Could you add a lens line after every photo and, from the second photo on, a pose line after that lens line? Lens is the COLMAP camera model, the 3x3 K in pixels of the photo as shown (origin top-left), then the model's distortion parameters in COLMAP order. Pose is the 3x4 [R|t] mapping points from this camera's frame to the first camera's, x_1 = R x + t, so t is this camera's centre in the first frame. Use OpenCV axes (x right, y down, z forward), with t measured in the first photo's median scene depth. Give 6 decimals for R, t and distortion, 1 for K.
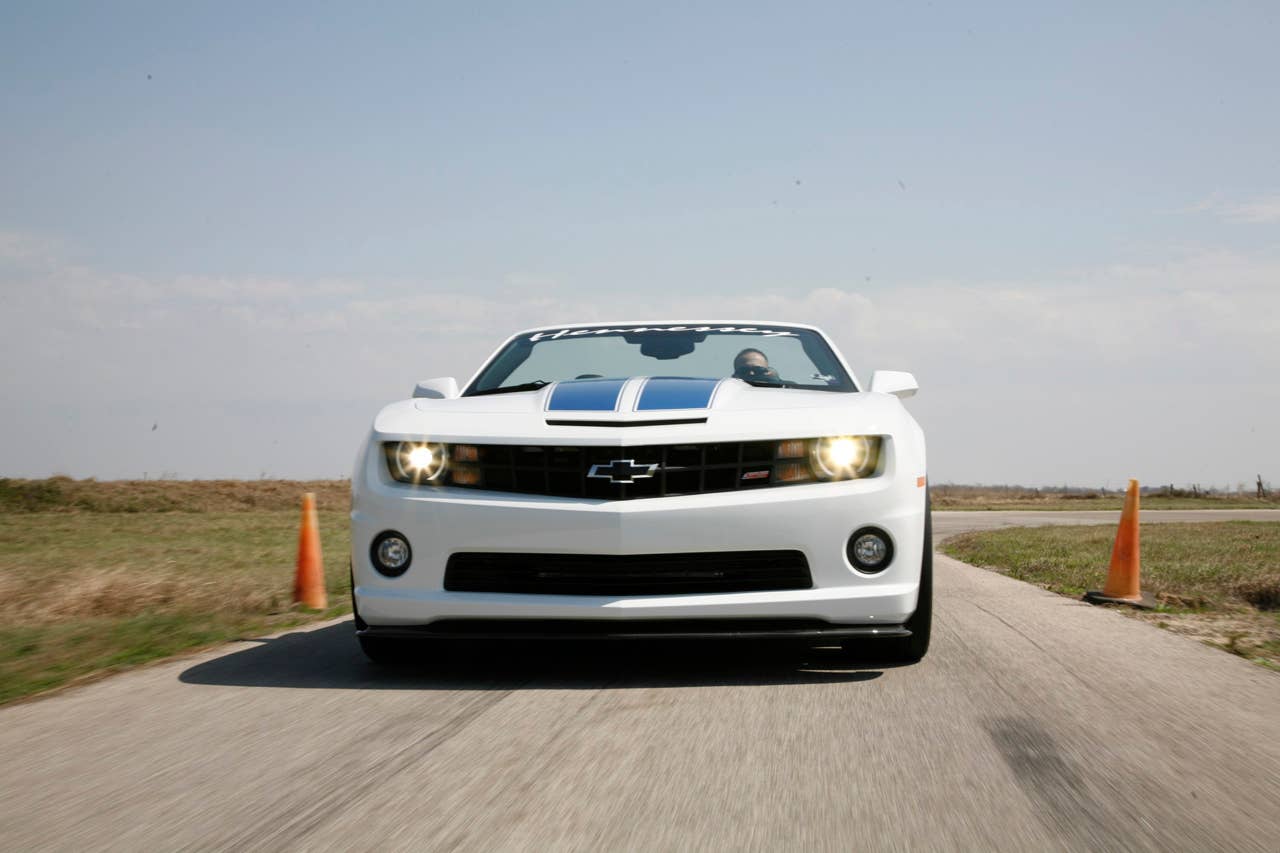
lens RADIAL K [[1624.3, 0, 688.0], [0, 1624.3, 428.0], [0, 0, 1]] dist [0.005941, -0.004158]
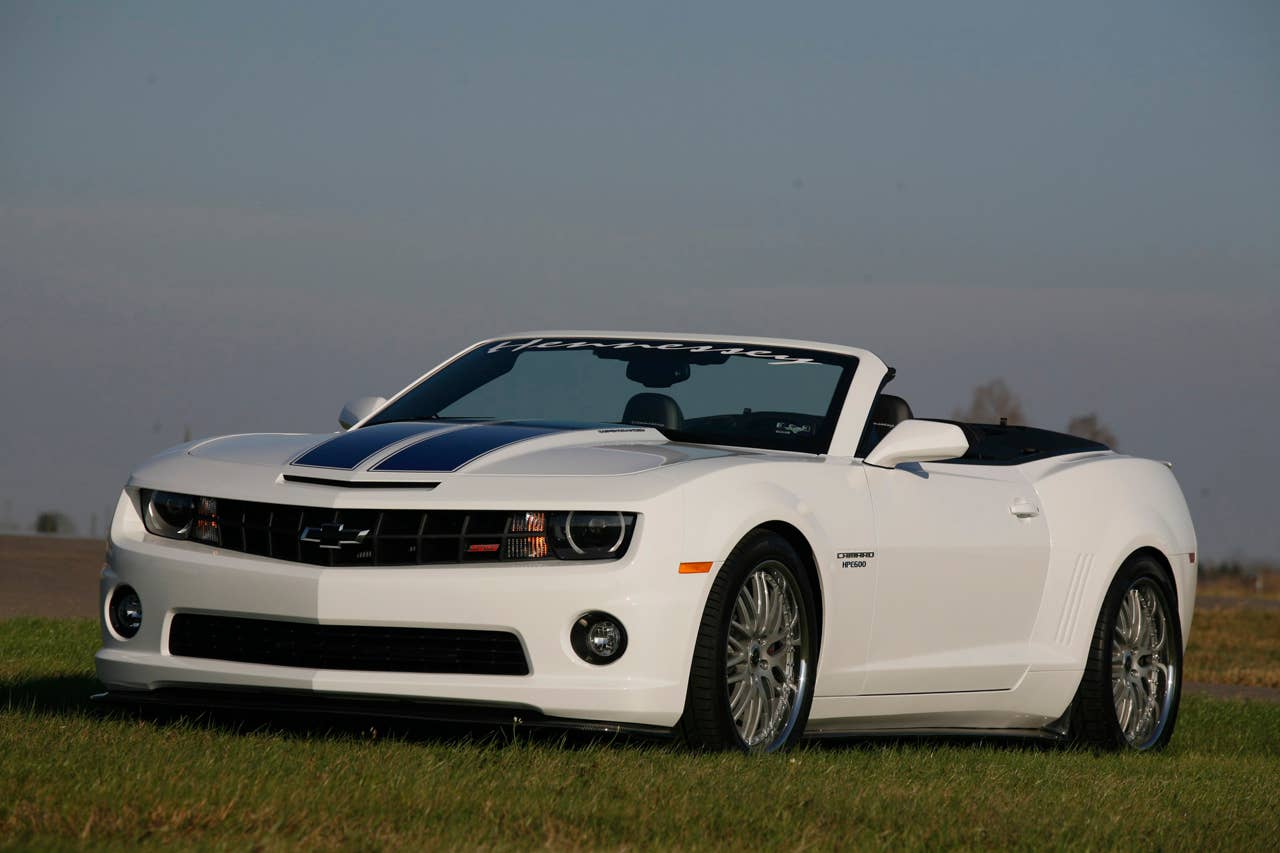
lens RADIAL K [[6208.4, 0, 640.0], [0, 6208.4, 426.5], [0, 0, 1]] dist [1.224672, -4.893066]
pose [[0.926442, 0.049921, -0.373112, 1.334374], [-0.045301, 0.998750, 0.021147, -0.109694], [0.373702, -0.002689, 0.927545, -2.065307]]
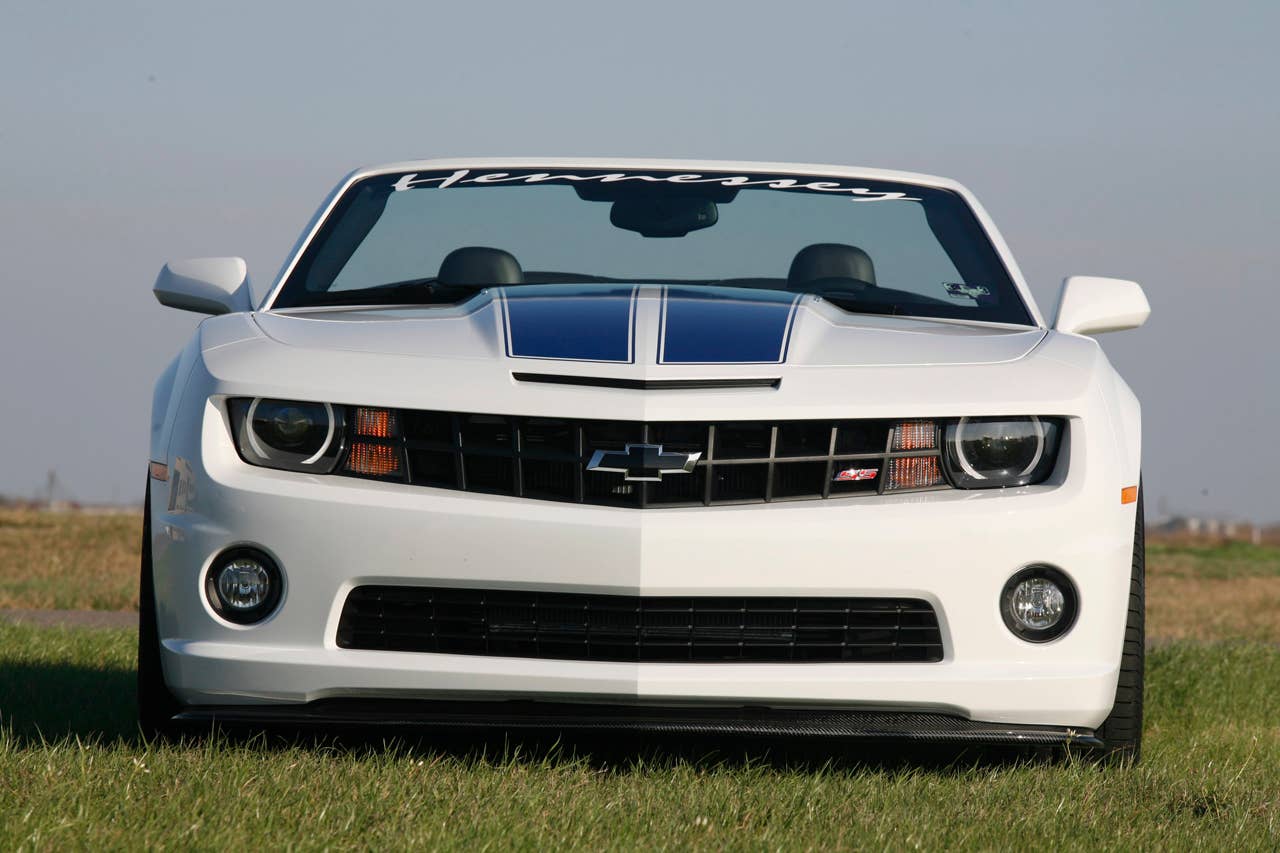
lens RADIAL K [[6208.4, 0, 640.0], [0, 6208.4, 426.5], [0, 0, 1]] dist [1.224672, -4.893066]
pose [[0.998757, 0.032674, 0.037642, -0.120667], [-0.033696, 0.999072, 0.026837, -0.046360], [-0.036730, -0.028072, 0.998931, -1.254680]]
